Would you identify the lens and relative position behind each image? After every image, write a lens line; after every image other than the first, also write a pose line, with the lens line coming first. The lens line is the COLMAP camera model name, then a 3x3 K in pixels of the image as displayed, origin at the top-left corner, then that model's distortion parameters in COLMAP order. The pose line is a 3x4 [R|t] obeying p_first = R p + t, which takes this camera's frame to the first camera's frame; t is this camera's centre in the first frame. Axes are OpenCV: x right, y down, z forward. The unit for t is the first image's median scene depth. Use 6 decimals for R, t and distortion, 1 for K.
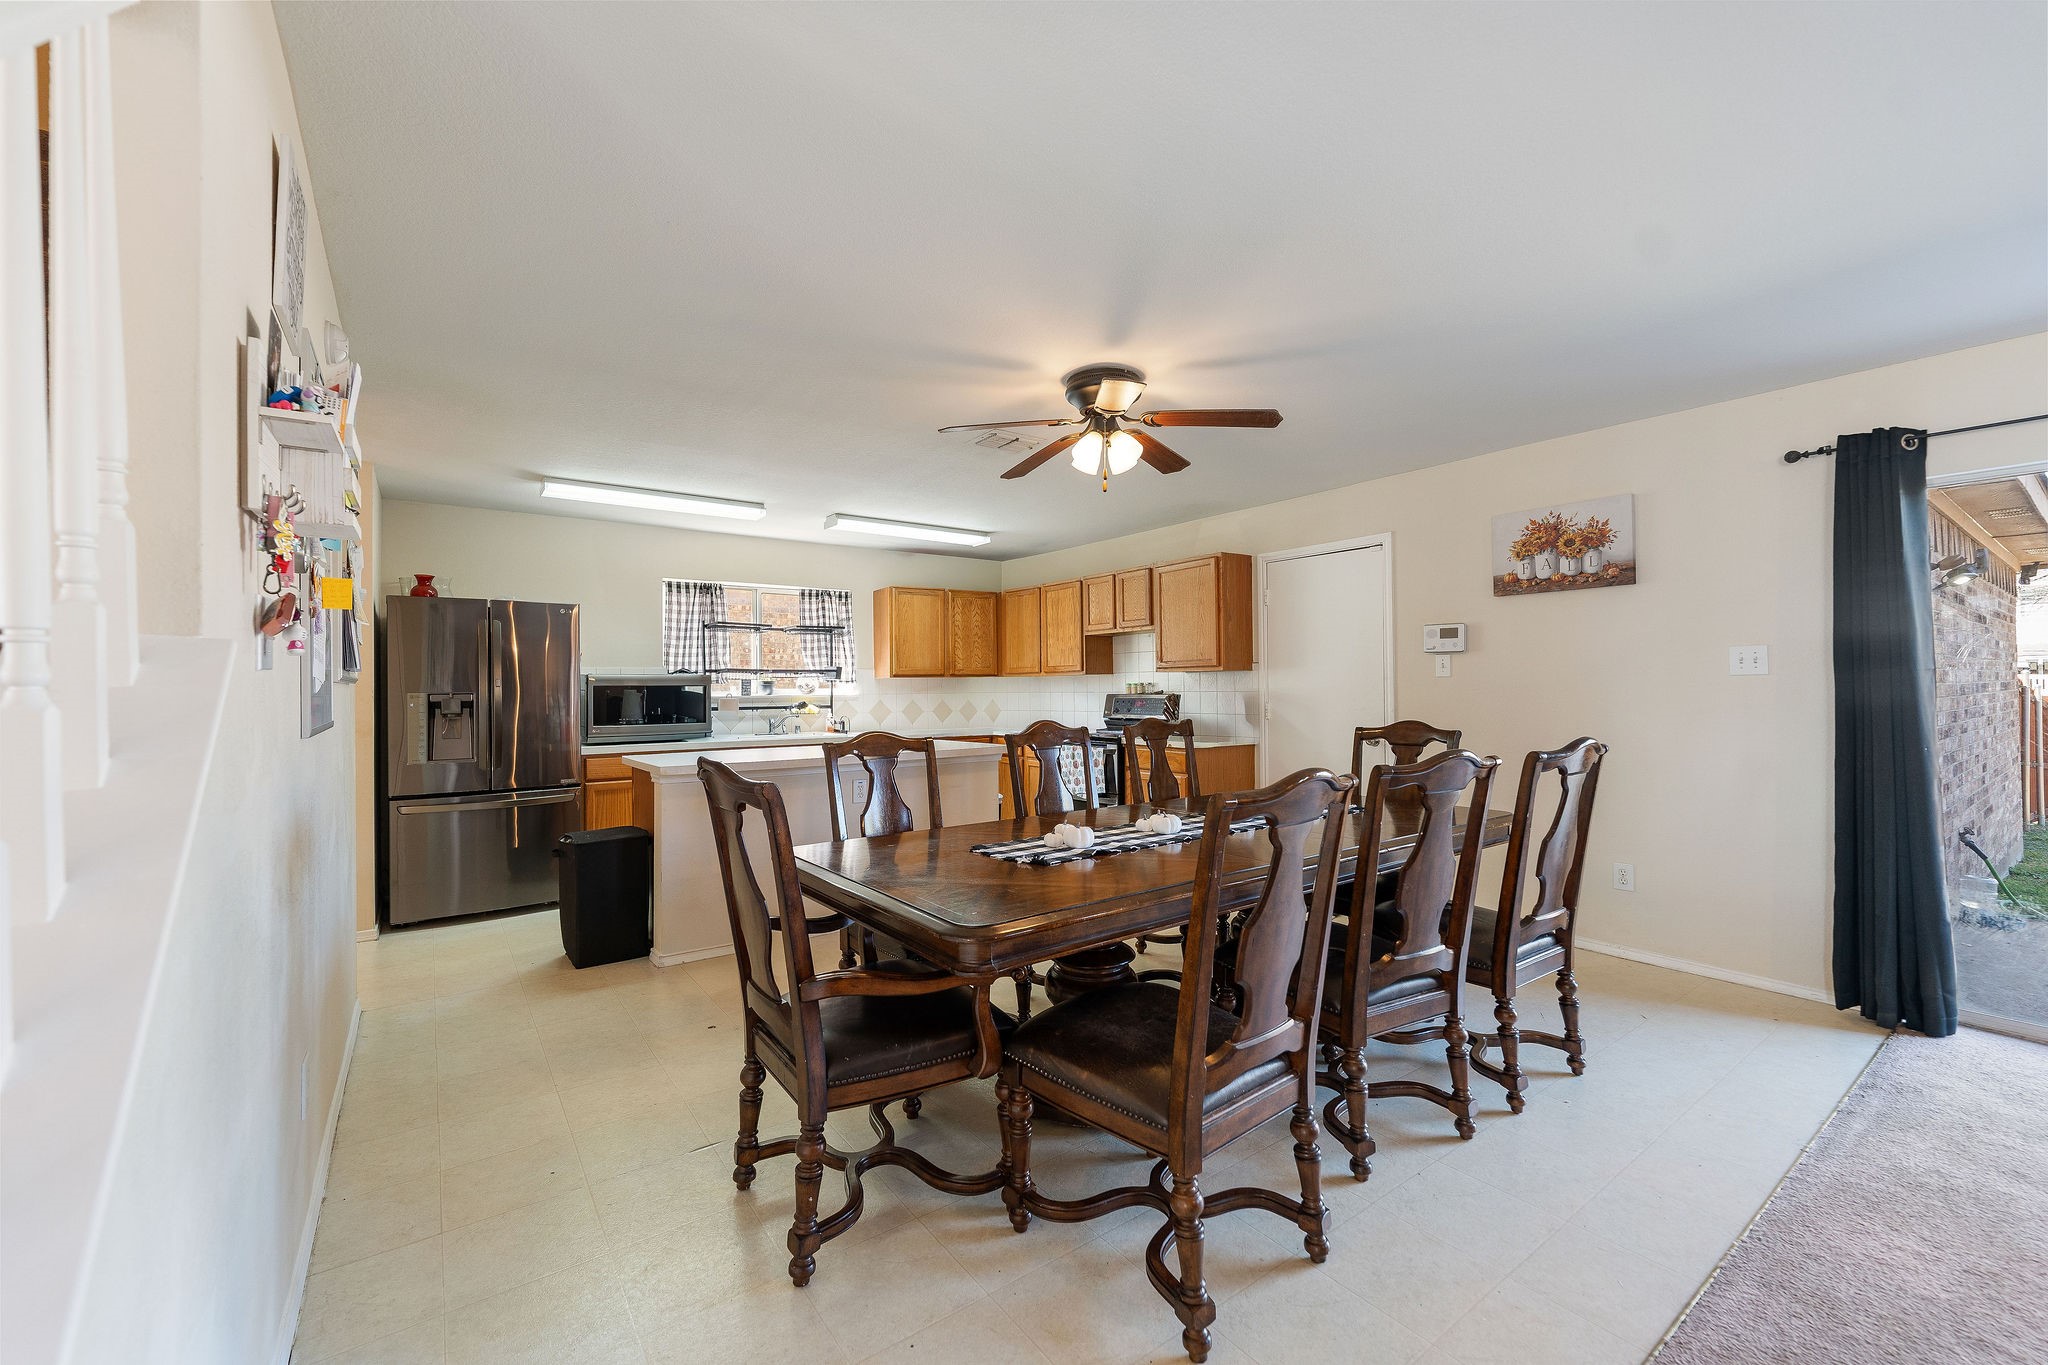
lens RADIAL K [[780.3, 0, 1024.0], [0, 780.3, 682.5], [0, 0, 1]] dist [-0.002211, -0.000398]
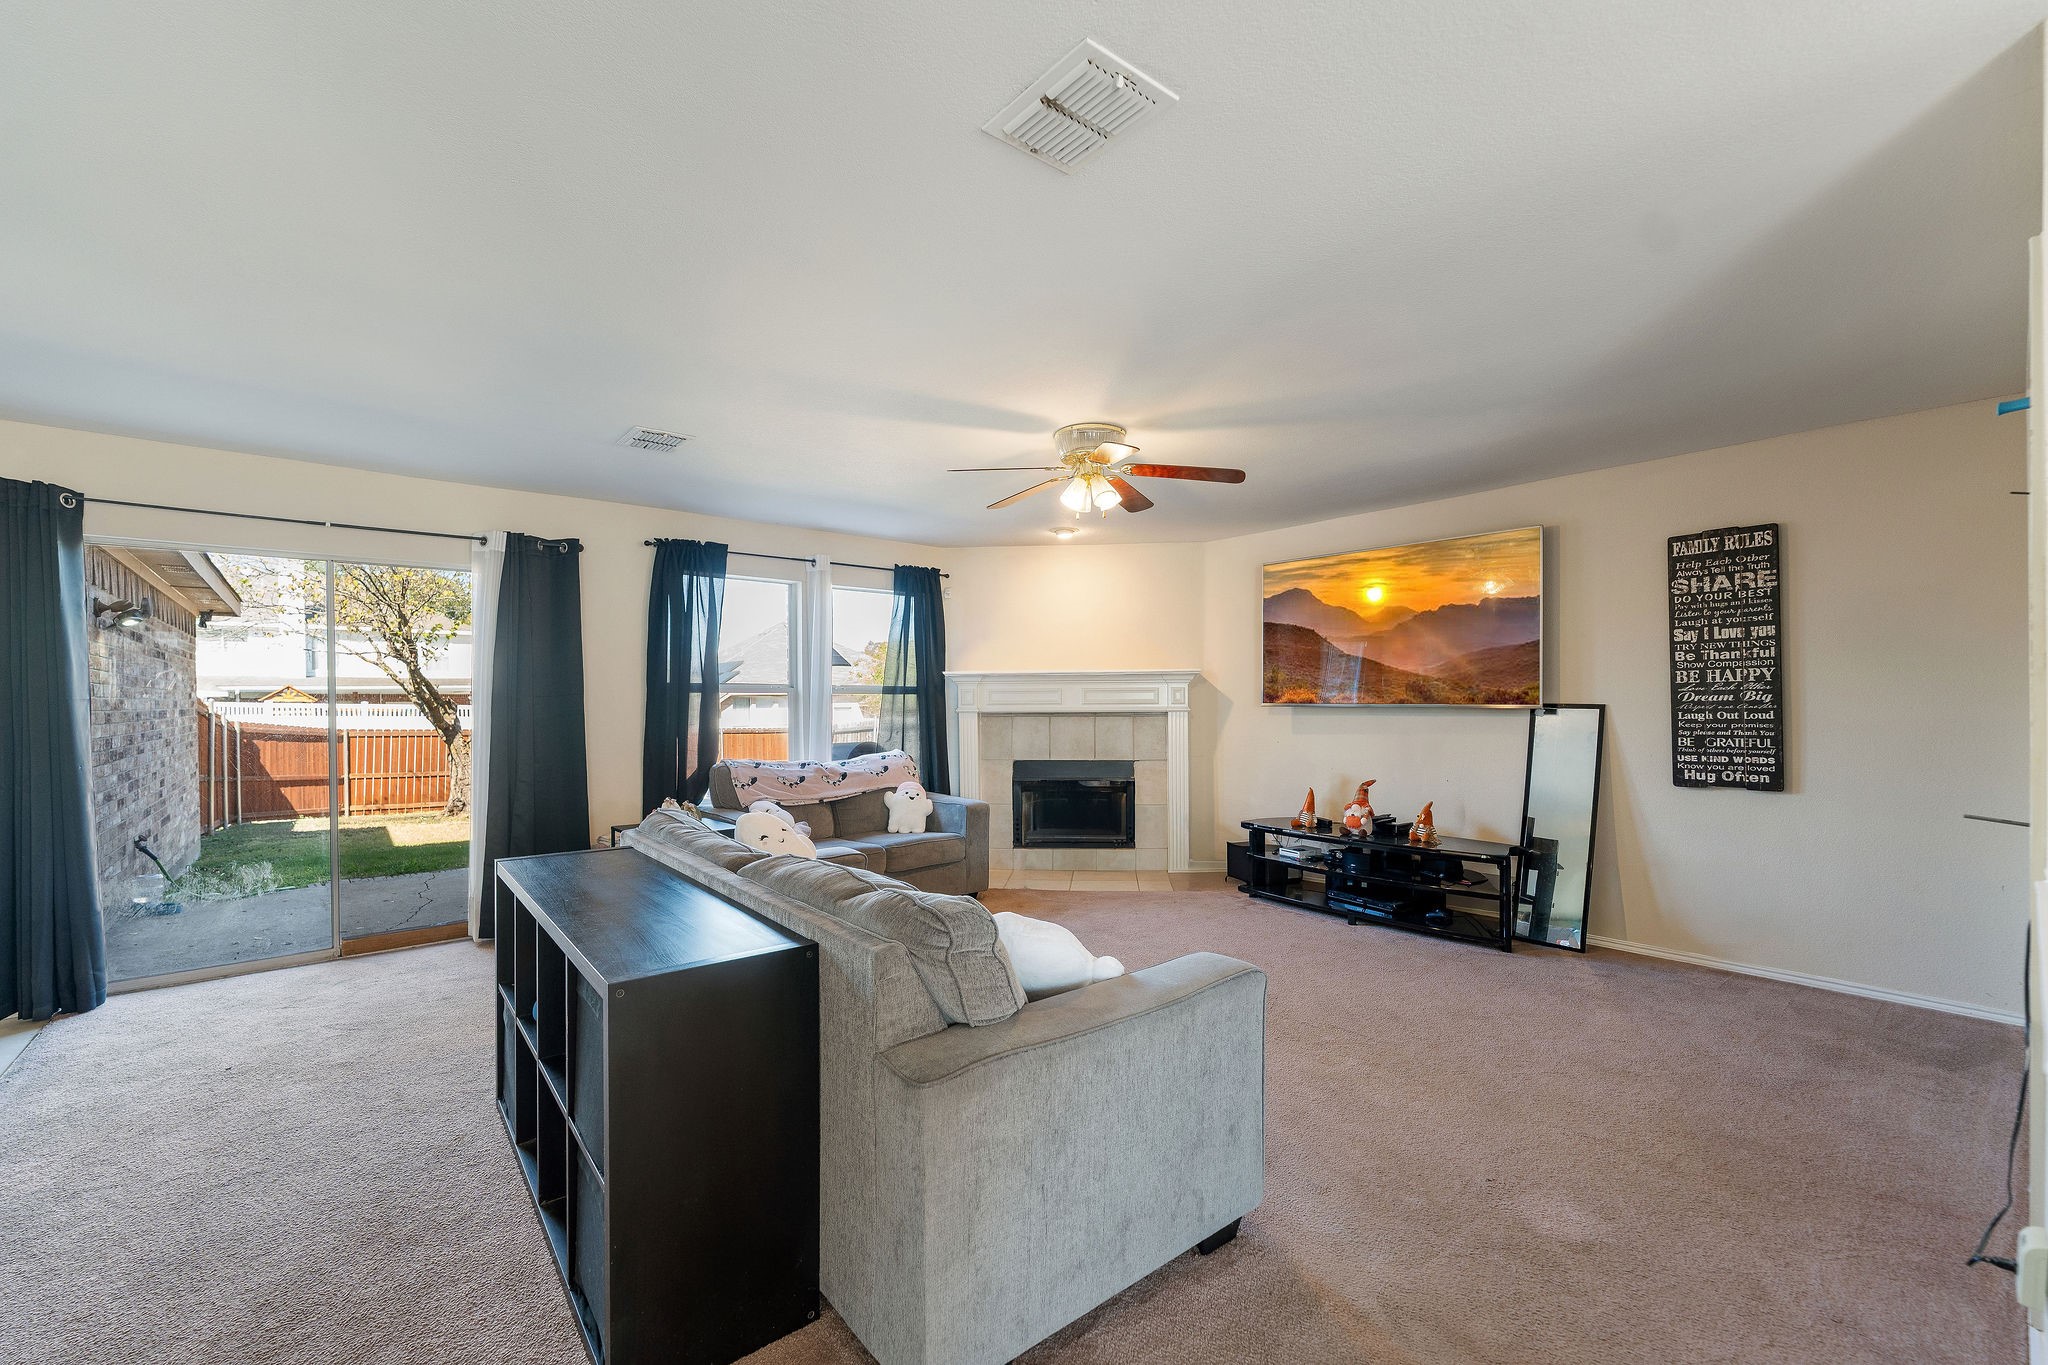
lens RADIAL K [[823.1, 0, 1029.2], [0, 823.1, 691.4], [0, 0, 1]] dist [-0.002120, -0.000163]
pose [[-0.101986, 0.014041, 0.994687, -0.105512], [0.009453, 0.999869, -0.013145, 0.000962], [-0.994741, 0.008062, -0.102105, -0.146399]]
